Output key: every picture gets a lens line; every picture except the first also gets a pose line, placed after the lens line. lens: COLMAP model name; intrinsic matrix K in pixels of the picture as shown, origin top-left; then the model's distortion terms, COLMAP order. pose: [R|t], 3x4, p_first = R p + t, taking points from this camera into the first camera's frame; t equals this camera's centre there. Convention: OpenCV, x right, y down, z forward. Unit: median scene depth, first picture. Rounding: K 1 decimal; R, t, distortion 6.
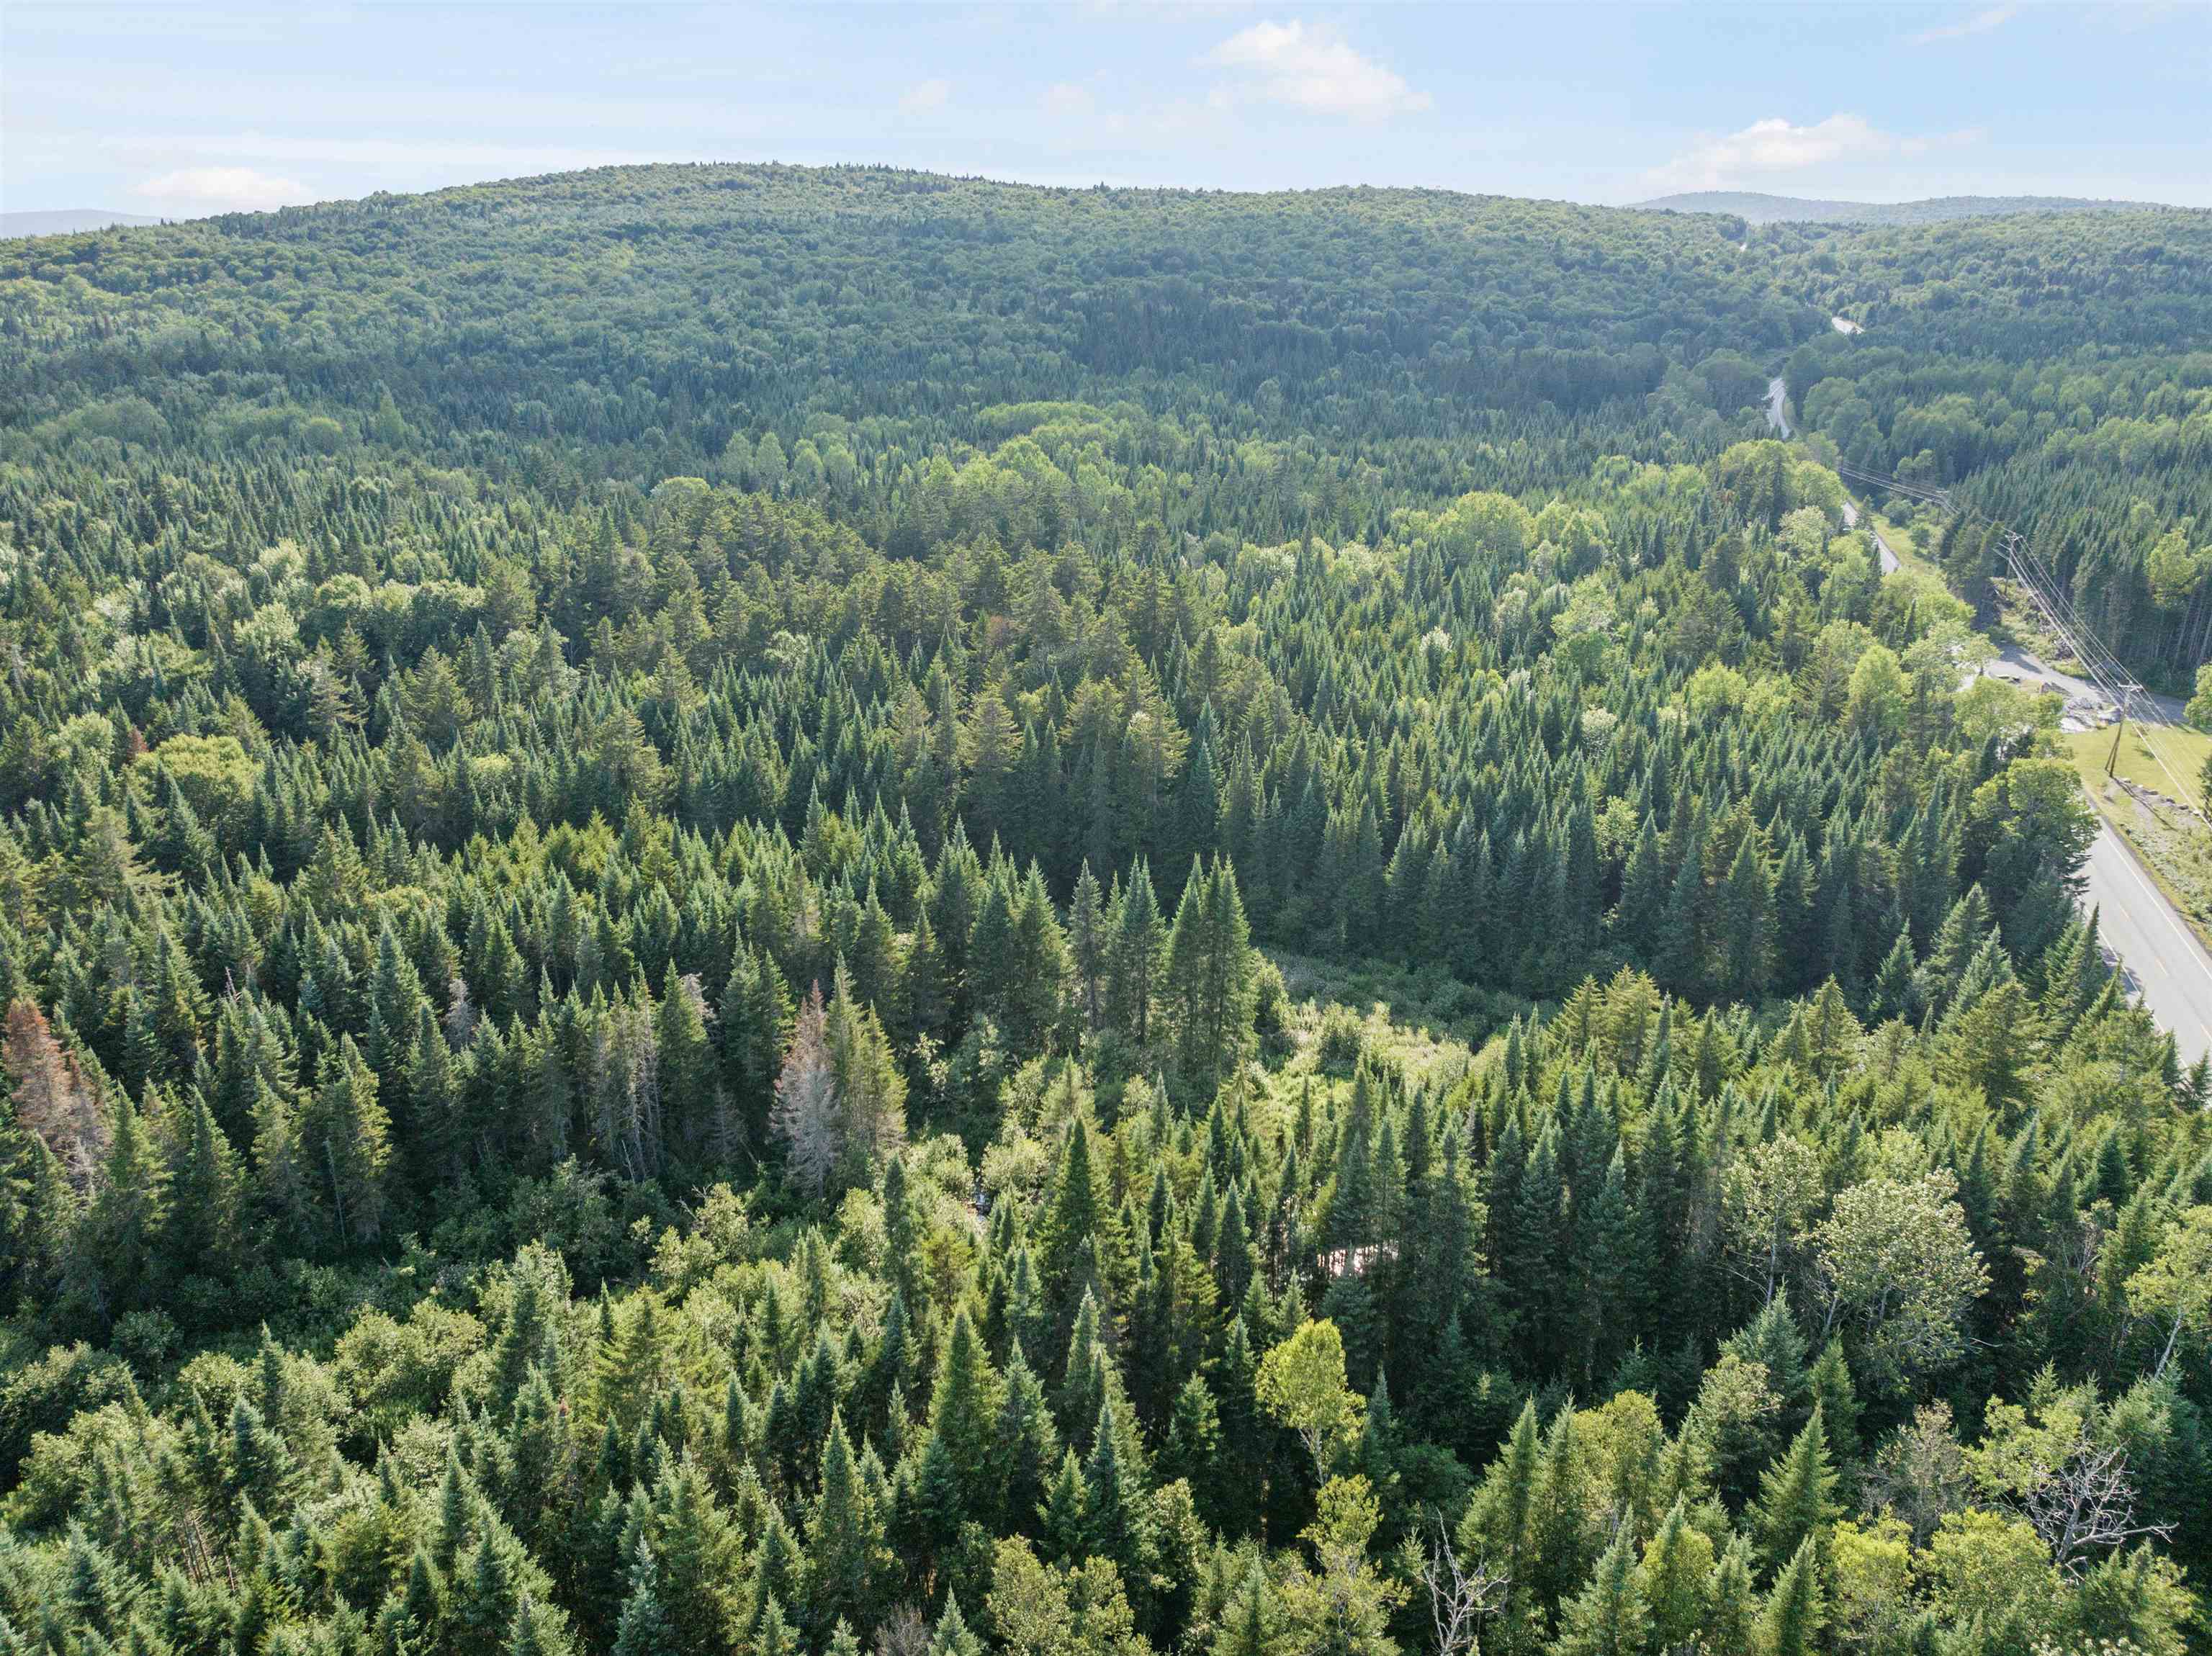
lens RADIAL K [[1549.1, 0, 1116.2], [0, 1549.1, 824.7], [0, 0, 1]] dist [-0.041541, 0.007755]
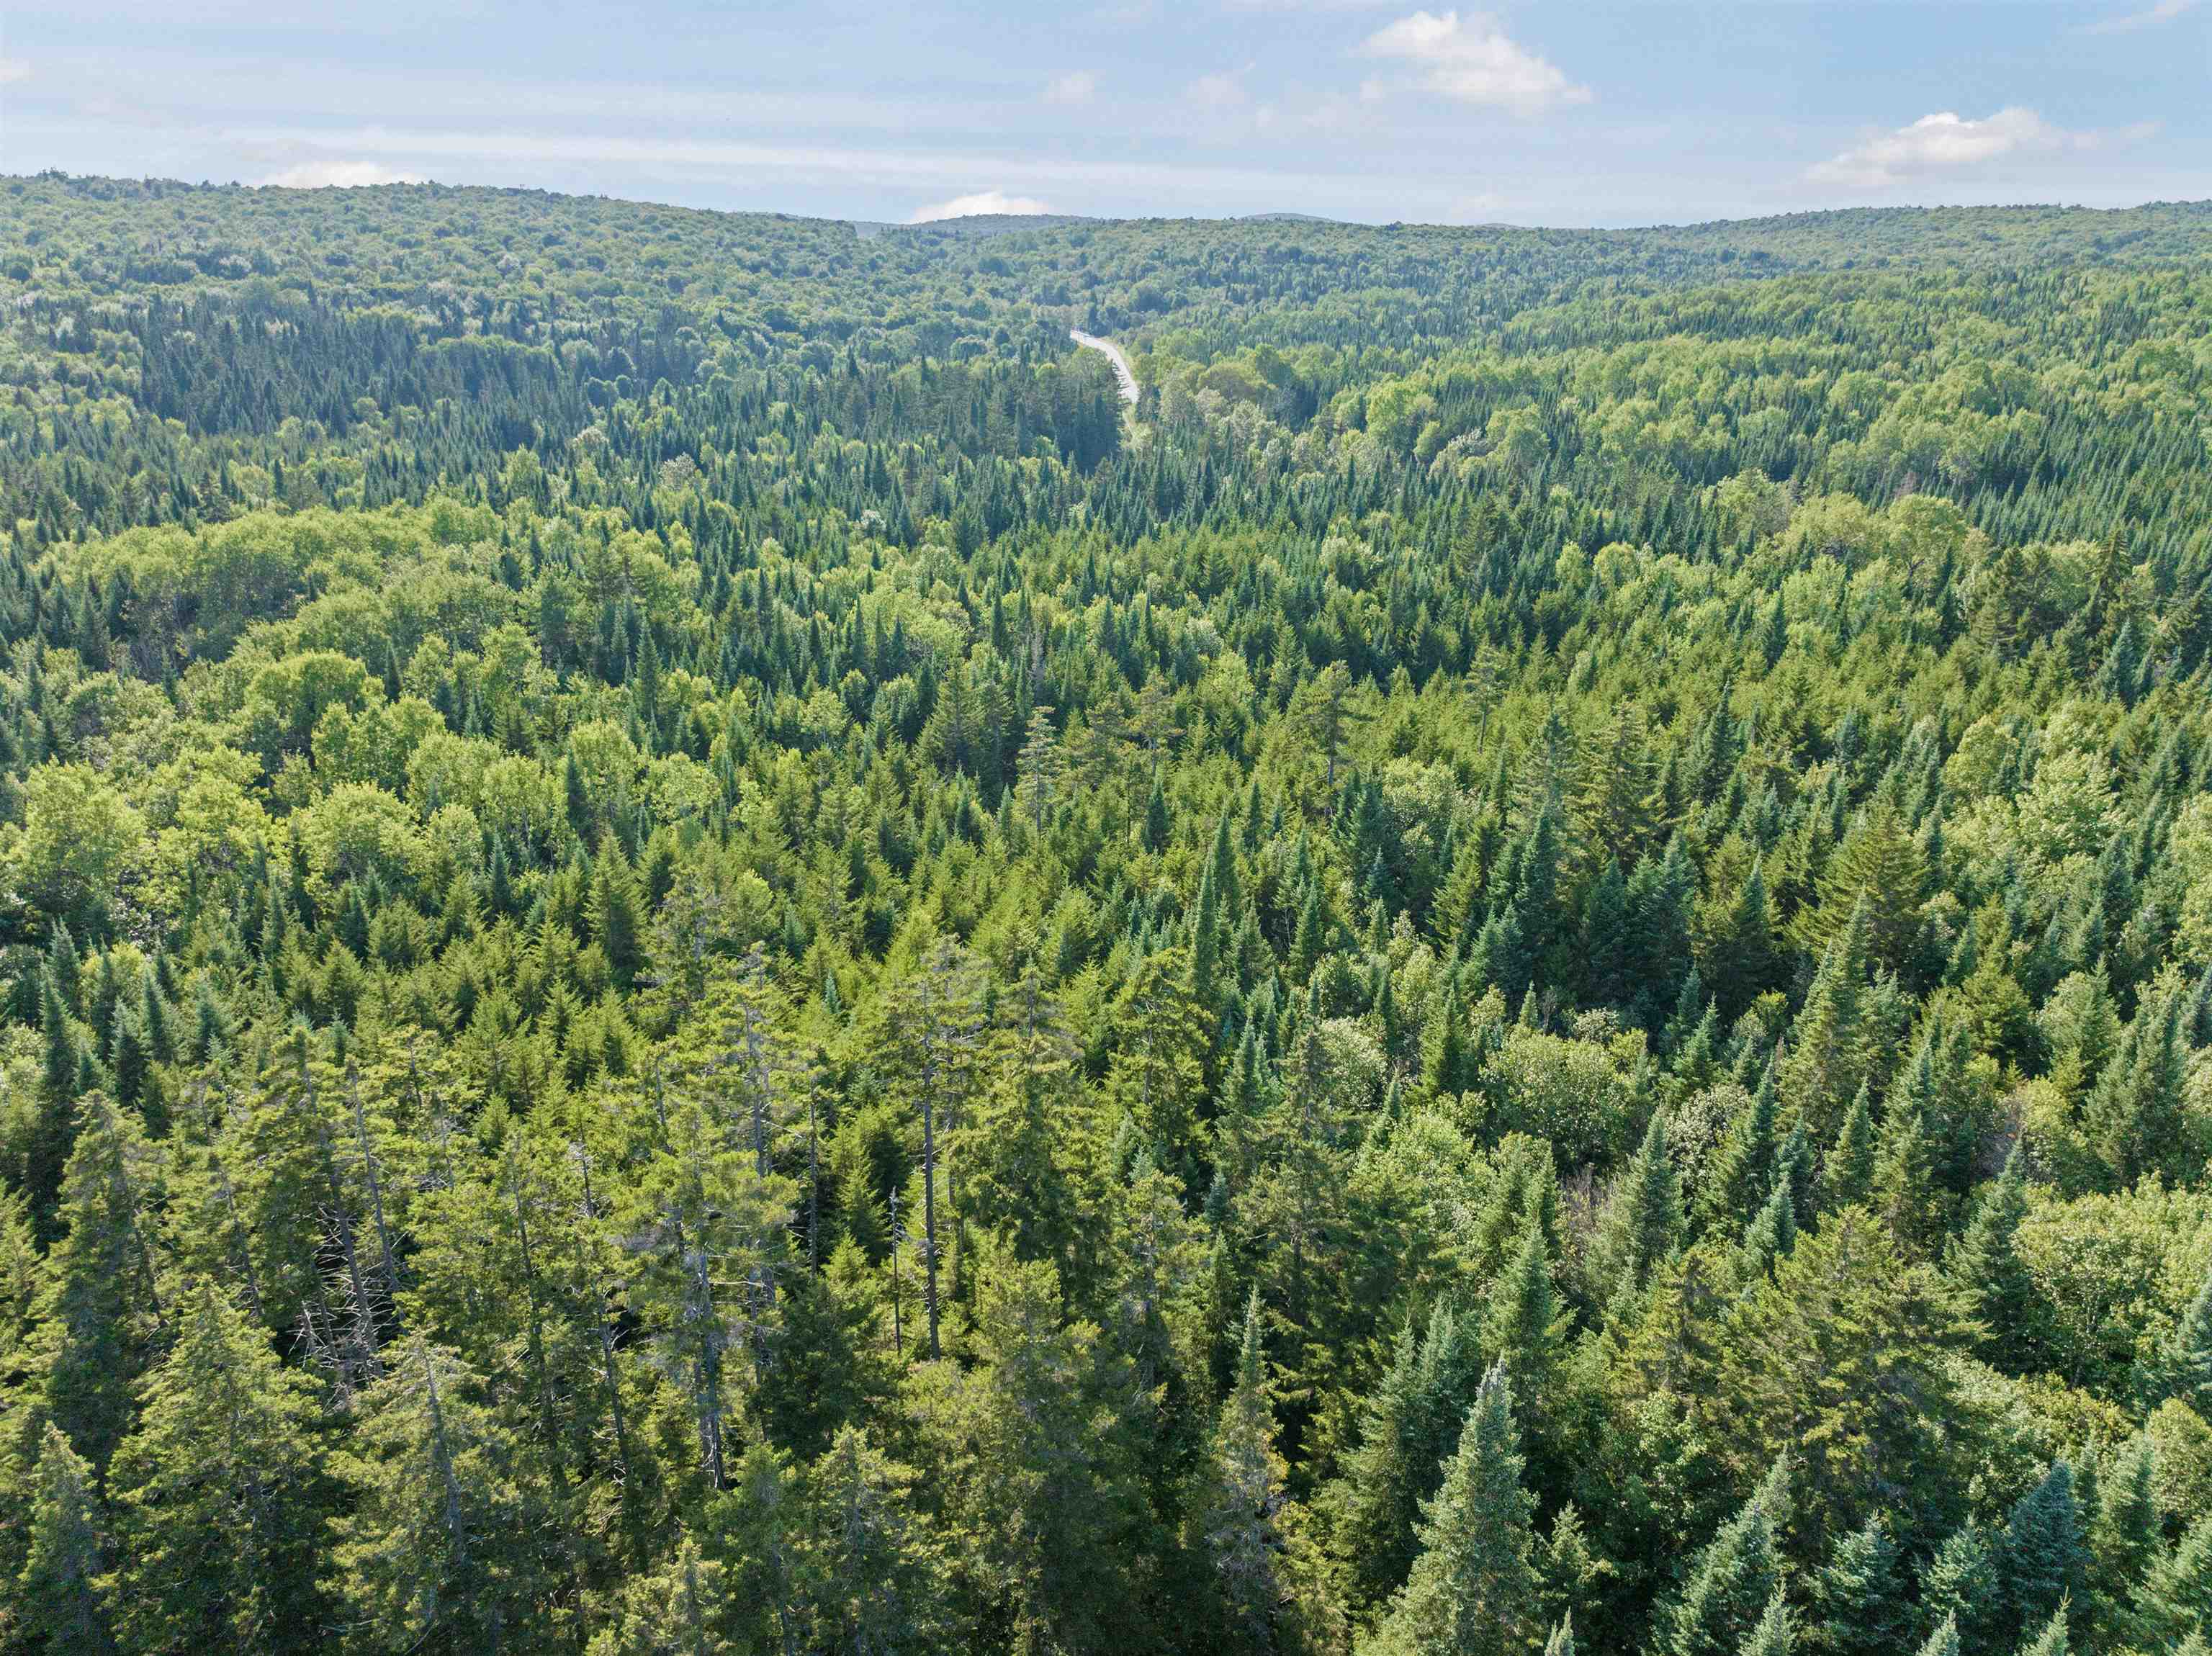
lens RADIAL K [[1584.7, 0, 1092.7], [0, 1584.7, 828.9], [0, 0, 1]] dist [-0.084998, 0.053599]
pose [[0.838968, -0.181108, 0.513160, -0.039308], [0.189894, 0.981151, 0.035817, -0.077177], [-0.509974, 0.067397, 0.857546, 0.254797]]
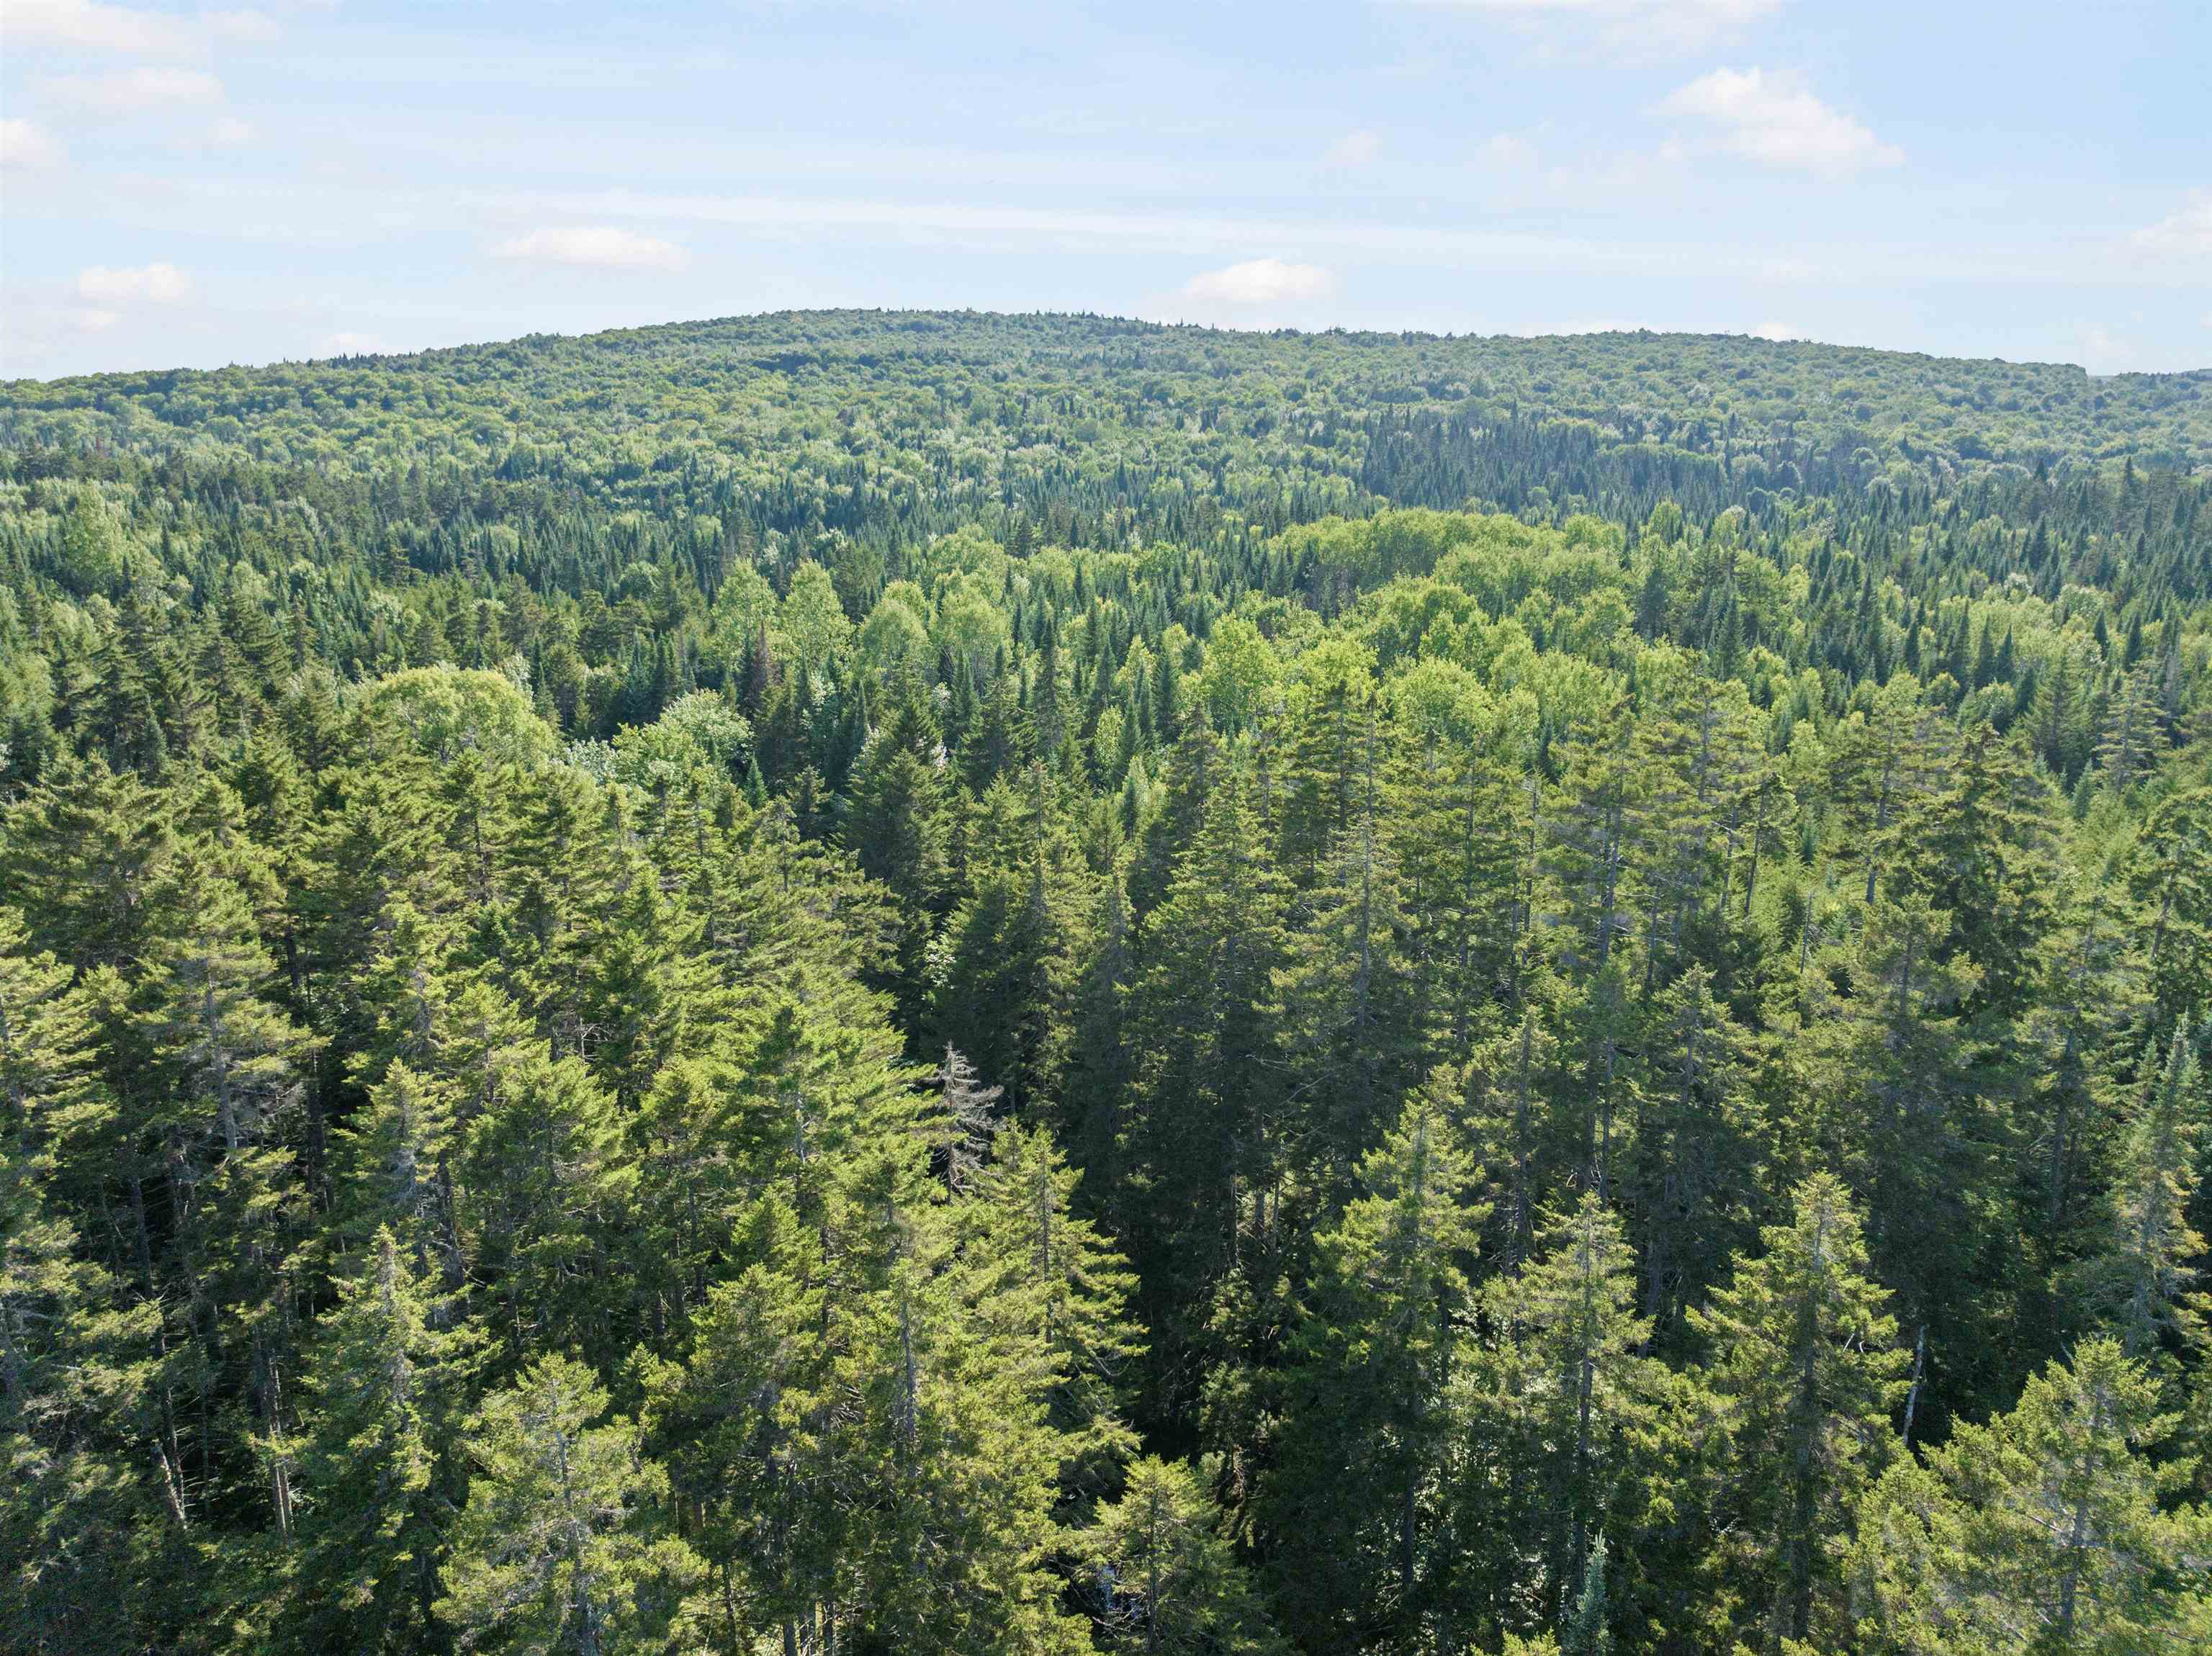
lens RADIAL K [[1549.1, 0, 1116.2], [0, 1549.1, 824.7], [0, 0, 1]] dist [-0.041541, 0.007755]
pose [[0.992841, 0.027379, -0.116262, -0.037660], [-0.040233, 0.993150, -0.109698, -0.057455], [0.112462, 0.113591, 0.987142, 0.247574]]
